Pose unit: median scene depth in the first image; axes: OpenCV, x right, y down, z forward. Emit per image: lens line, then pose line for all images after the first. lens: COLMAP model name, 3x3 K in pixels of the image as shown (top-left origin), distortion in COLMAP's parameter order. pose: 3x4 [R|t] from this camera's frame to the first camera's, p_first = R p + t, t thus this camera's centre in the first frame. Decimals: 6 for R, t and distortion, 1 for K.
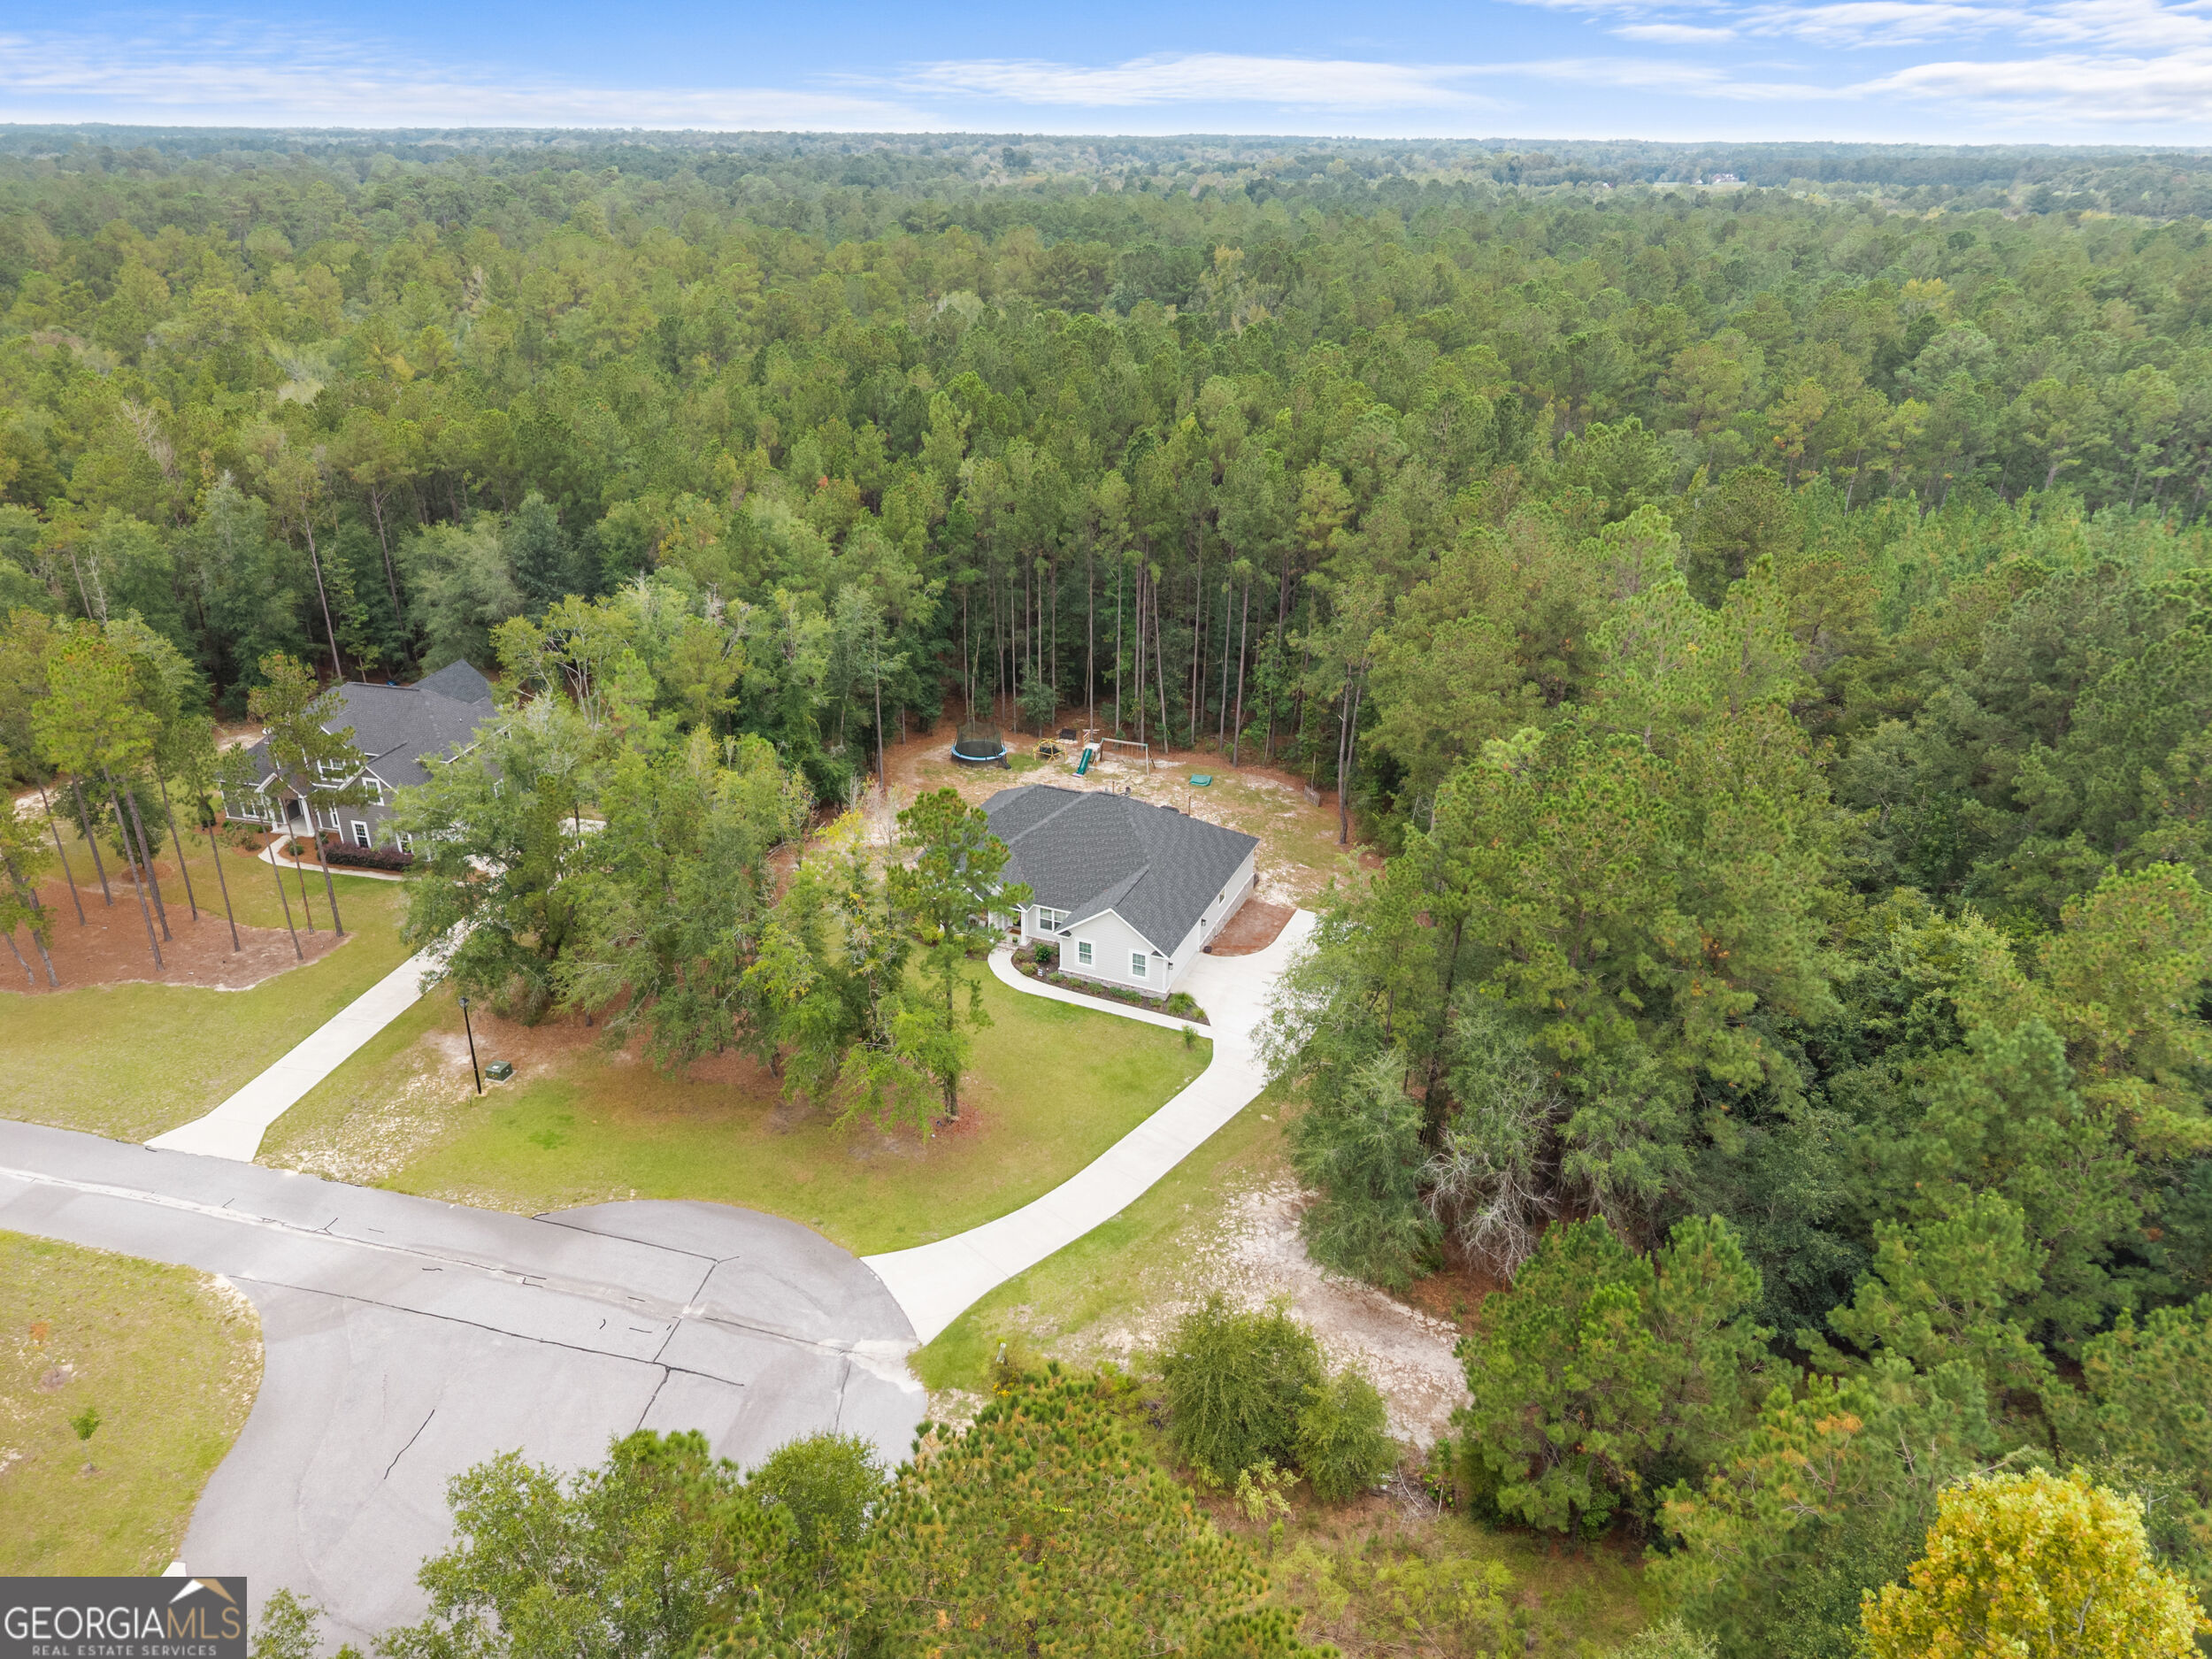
lens RADIAL K [[1514.6, 0, 1106.7], [0, 1514.6, 828.5], [0, 0, 1]] dist [-0.011018, -0.003114]
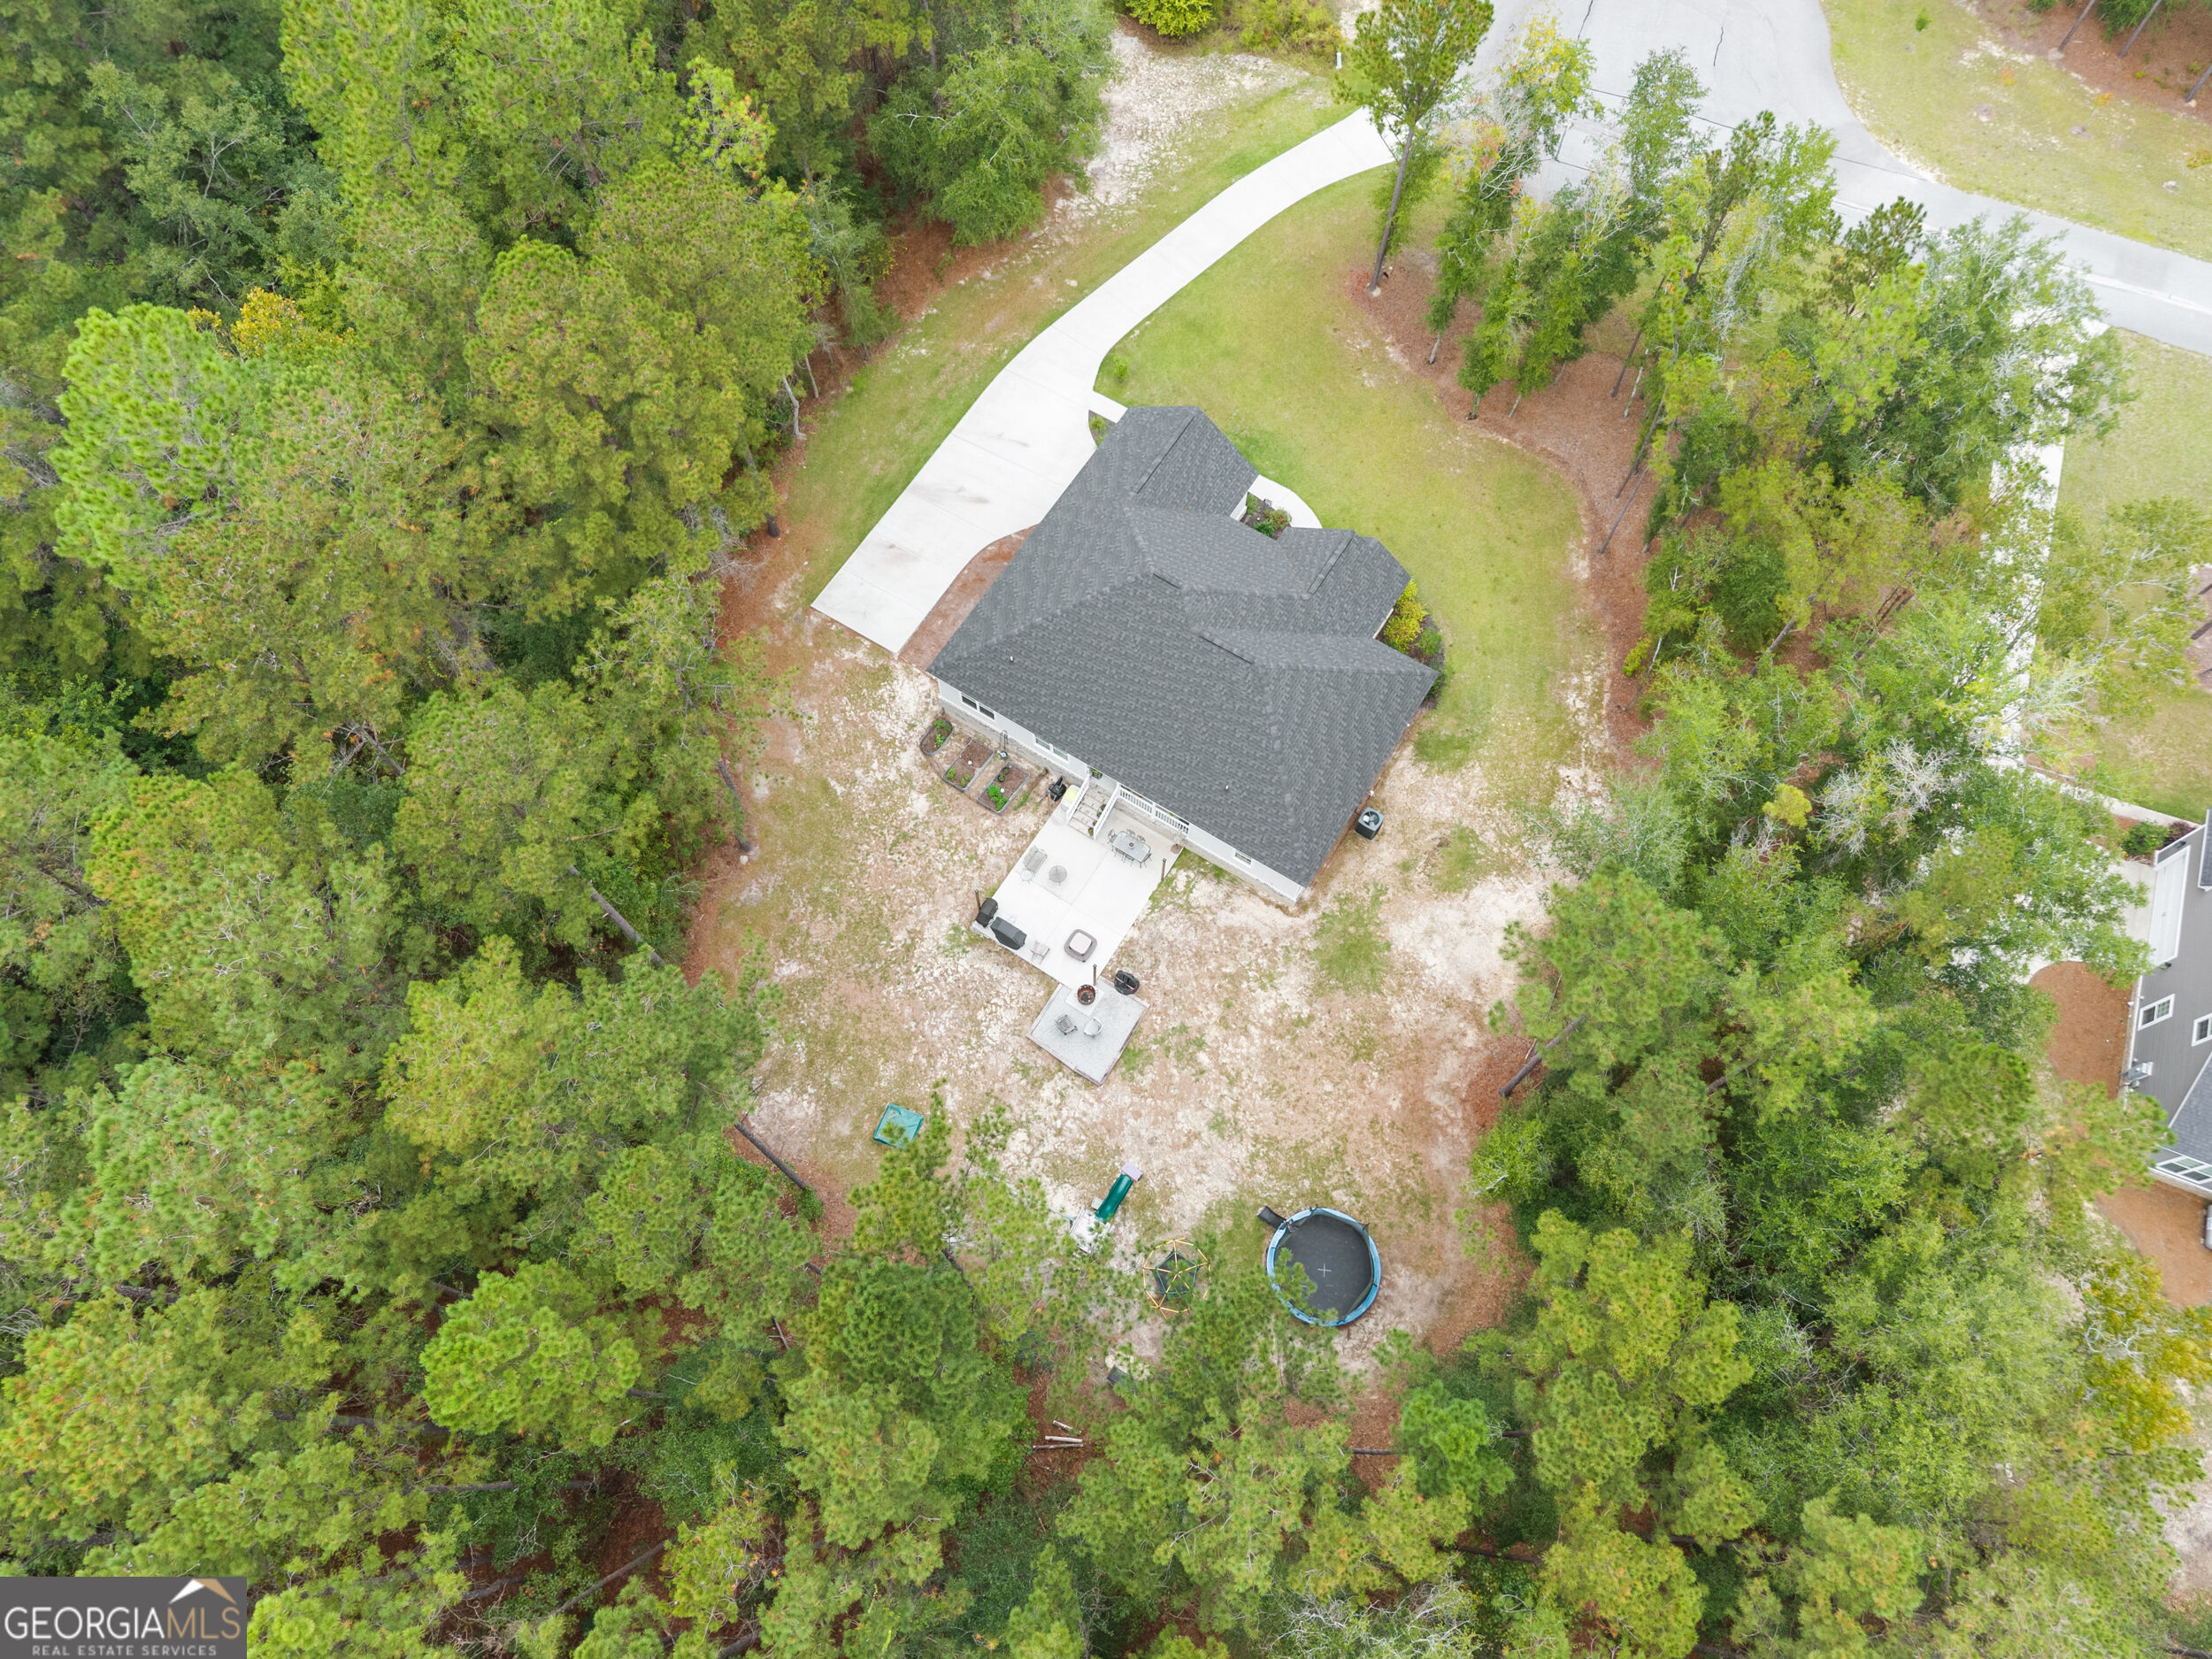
lens RADIAL K [[1514.6, 0, 1104.0], [0, 1514.6, 820.8], [0, 0, 1]] dist [-0.011018, -0.003114]
pose [[-0.986395, -0.157018, 0.048685, -0.025790], [0.047760, 0.009662, 0.998812, -0.842670], [-0.157302, 0.987548, -0.002031, 1.357227]]
